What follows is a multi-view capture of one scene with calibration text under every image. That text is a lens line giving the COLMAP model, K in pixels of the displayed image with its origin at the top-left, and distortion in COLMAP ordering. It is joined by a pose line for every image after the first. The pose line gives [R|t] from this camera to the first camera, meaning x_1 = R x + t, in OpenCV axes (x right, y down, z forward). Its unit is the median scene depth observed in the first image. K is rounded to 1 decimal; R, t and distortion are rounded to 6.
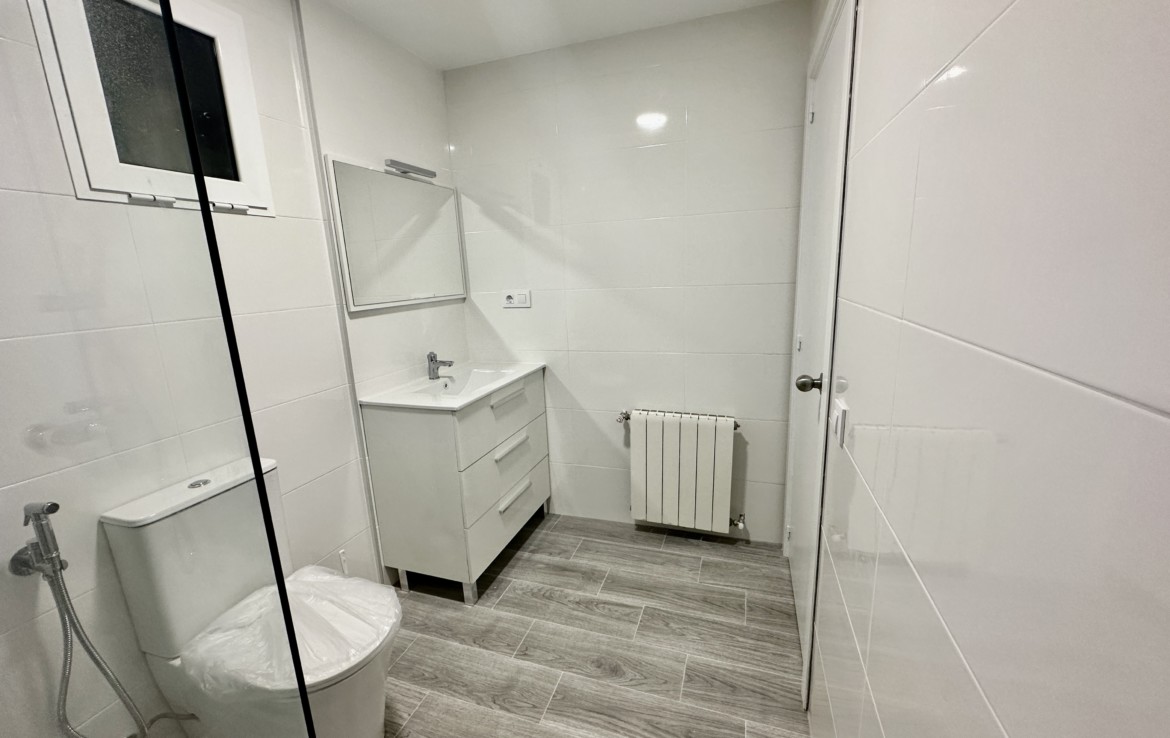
lens RADIAL K [[464.6, 0, 586.7], [0, 464.6, 371.0], [0, 0, 1]] dist [0.009102, -0.000272]
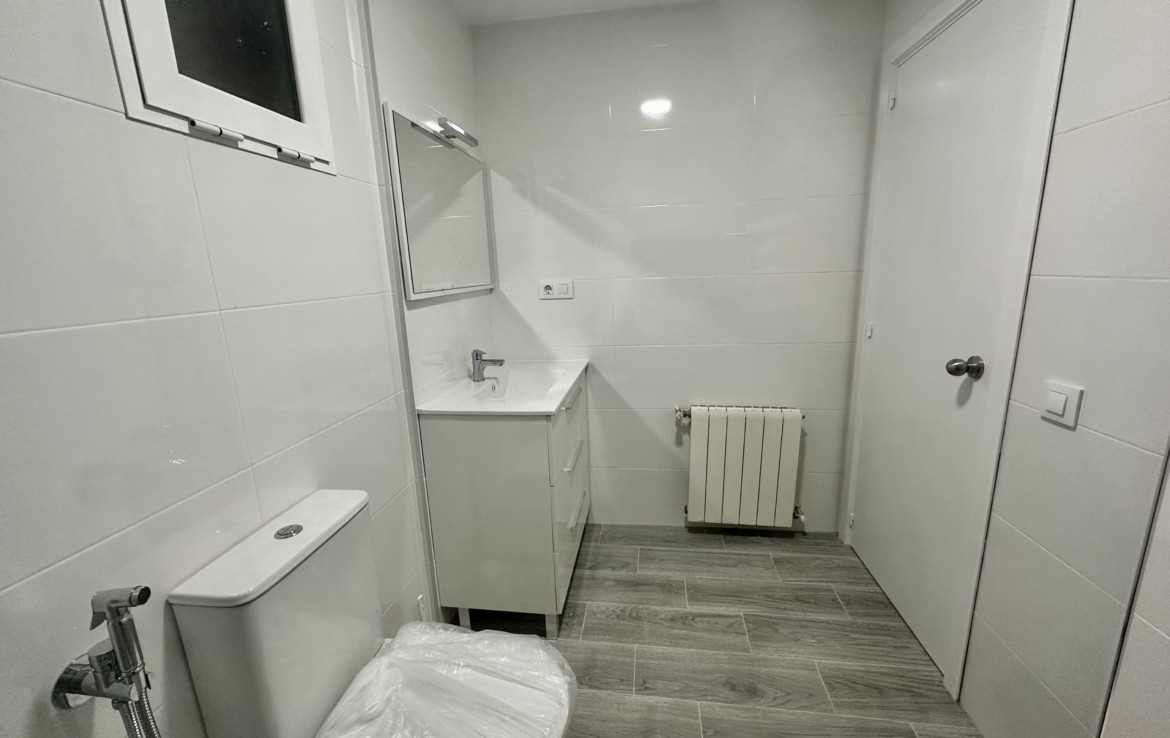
lens RADIAL K [[464.6, 0, 586.9], [0, 464.6, 370.5], [0, 0, 1]] dist [0.009102, -0.000272]
pose [[0.980735, -0.033188, 0.192500, -0.344088], [0.033642, 0.999434, 0.000914, 0.004126], [-0.192422, 0.005580, 0.981296, 0.136182]]
